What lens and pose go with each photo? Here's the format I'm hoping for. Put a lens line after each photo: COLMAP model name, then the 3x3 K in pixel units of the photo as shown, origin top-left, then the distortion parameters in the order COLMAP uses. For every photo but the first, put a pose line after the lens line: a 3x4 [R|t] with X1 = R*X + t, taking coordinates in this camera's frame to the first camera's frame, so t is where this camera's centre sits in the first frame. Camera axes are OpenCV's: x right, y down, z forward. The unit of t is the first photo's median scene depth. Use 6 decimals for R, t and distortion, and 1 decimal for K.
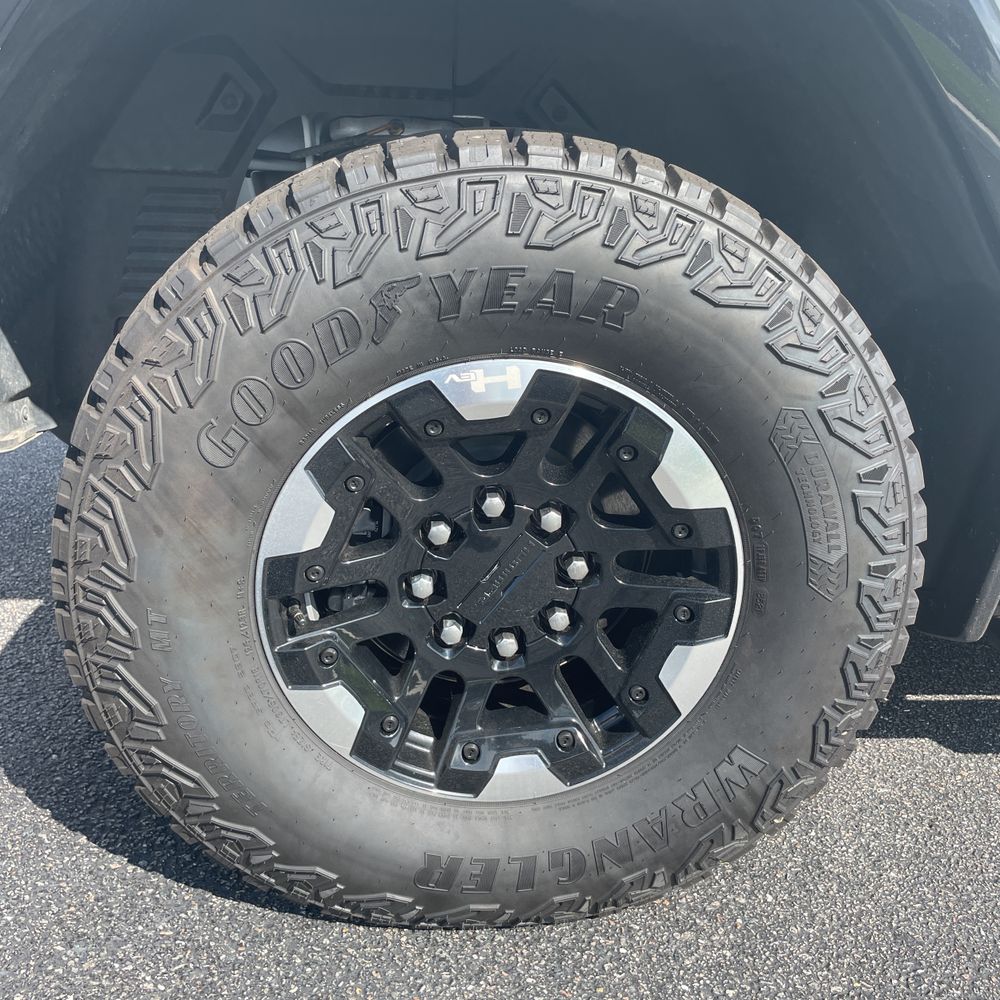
lens RADIAL K [[1013.5, 0, 501.4], [0, 1013.5, 485.2], [0, 0, 1]] dist [0.088756, -0.137253]
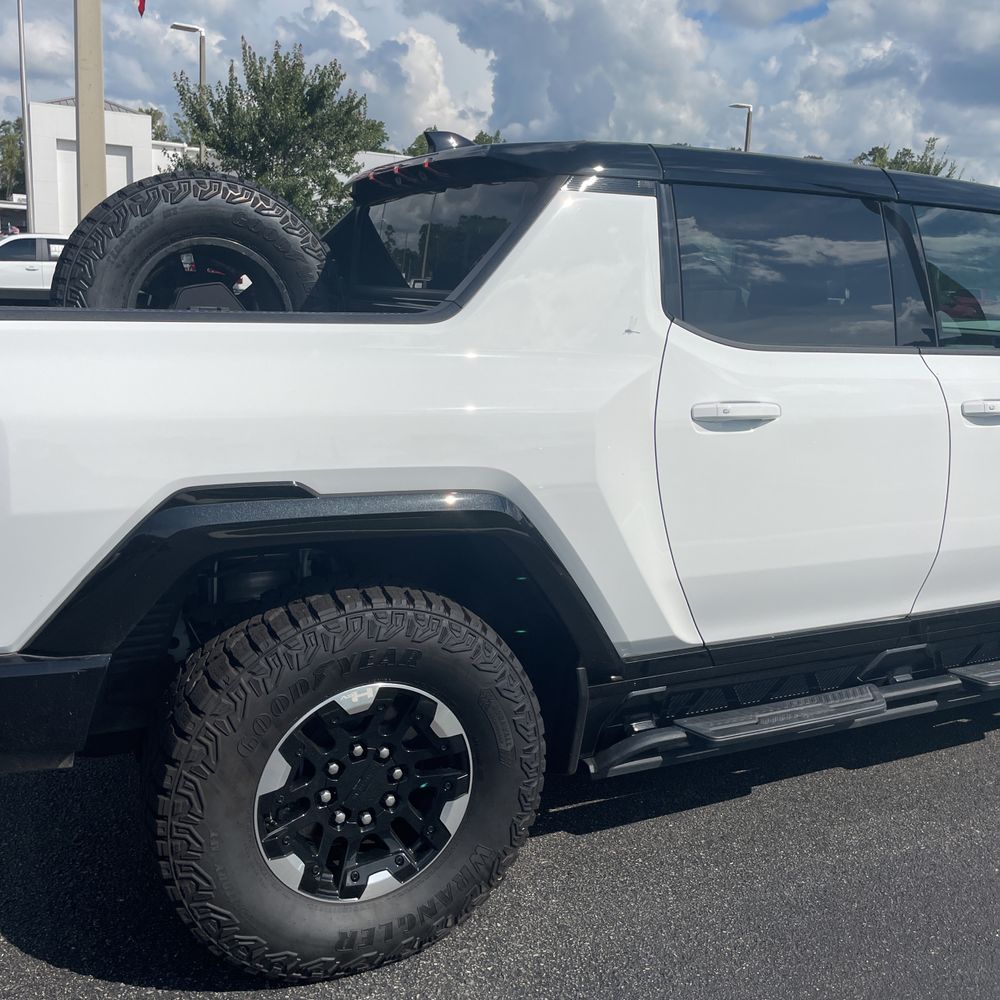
lens RADIAL K [[1013.5, 0, 501.4], [0, 1013.5, 485.2], [0, 0, 1]] dist [0.088756, -0.137253]
pose [[0.932028, -0.077335, 0.354038, -0.436978], [0.134524, 0.980991, -0.139859, -0.183457], [-0.336492, 0.177979, 0.924714, -1.166063]]
